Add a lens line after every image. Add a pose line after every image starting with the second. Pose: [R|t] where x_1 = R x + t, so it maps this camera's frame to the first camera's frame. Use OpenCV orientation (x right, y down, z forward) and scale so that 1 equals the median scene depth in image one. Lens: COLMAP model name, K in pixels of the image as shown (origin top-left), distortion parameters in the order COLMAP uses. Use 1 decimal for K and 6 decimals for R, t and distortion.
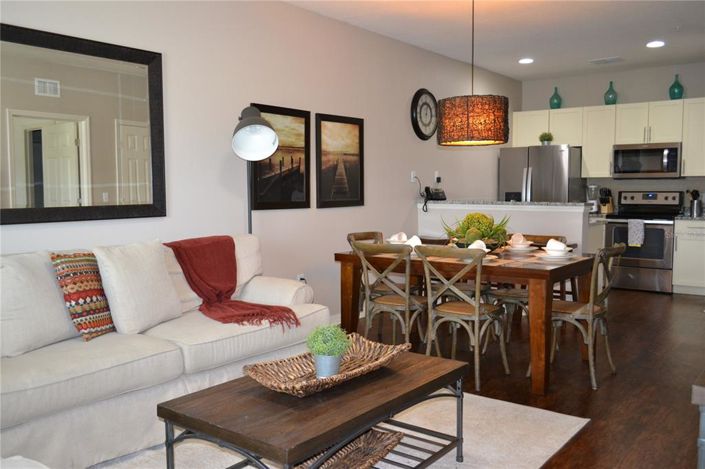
lens RADIAL K [[626.2, 0, 350.3], [0, 626.2, 234.7], [0, 0, 1]] dist [-0.015406, -0.007663]
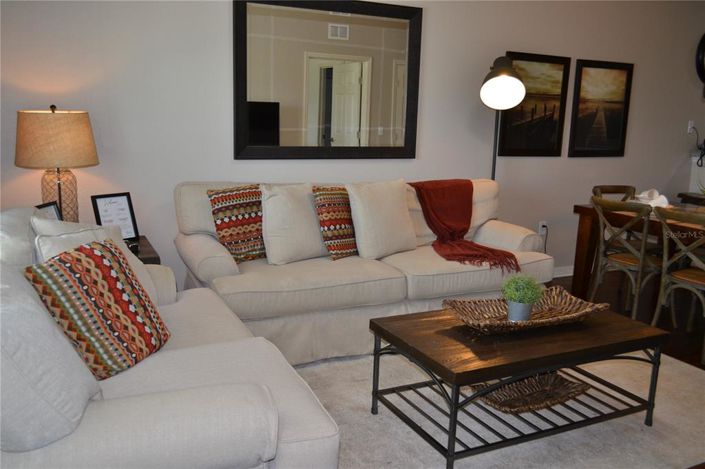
lens RADIAL K [[626.2, 0, 350.3], [0, 626.2, 234.7], [0, 0, 1]] dist [-0.015406, -0.007663]
pose [[0.900841, 0.114920, -0.418663, 0.092375], [-0.069112, 0.989993, 0.123037, -0.026134], [0.428613, -0.081902, 0.899768, -0.071449]]
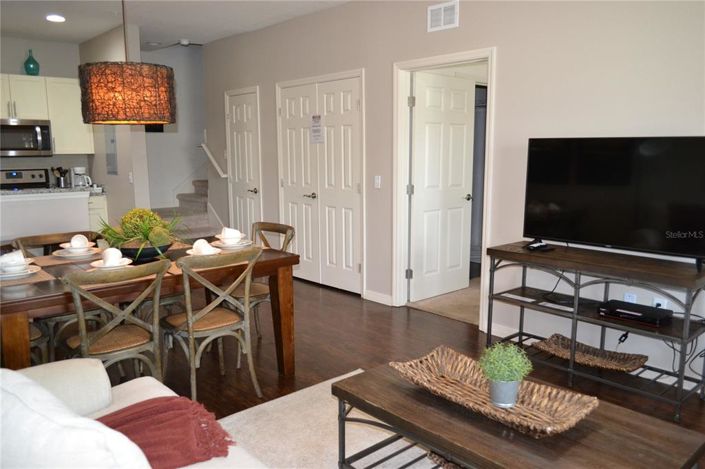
lens RADIAL K [[560.5, 0, 352.5], [0, 560.5, 234.5], [0, 0, 1]] dist [-0.012576, -0.003424]
pose [[0.176131, -0.146683, 0.973377, -0.550977], [0.081227, 0.987629, 0.134133, -0.090665], [-0.981010, 0.055440, 0.185866, 0.696094]]
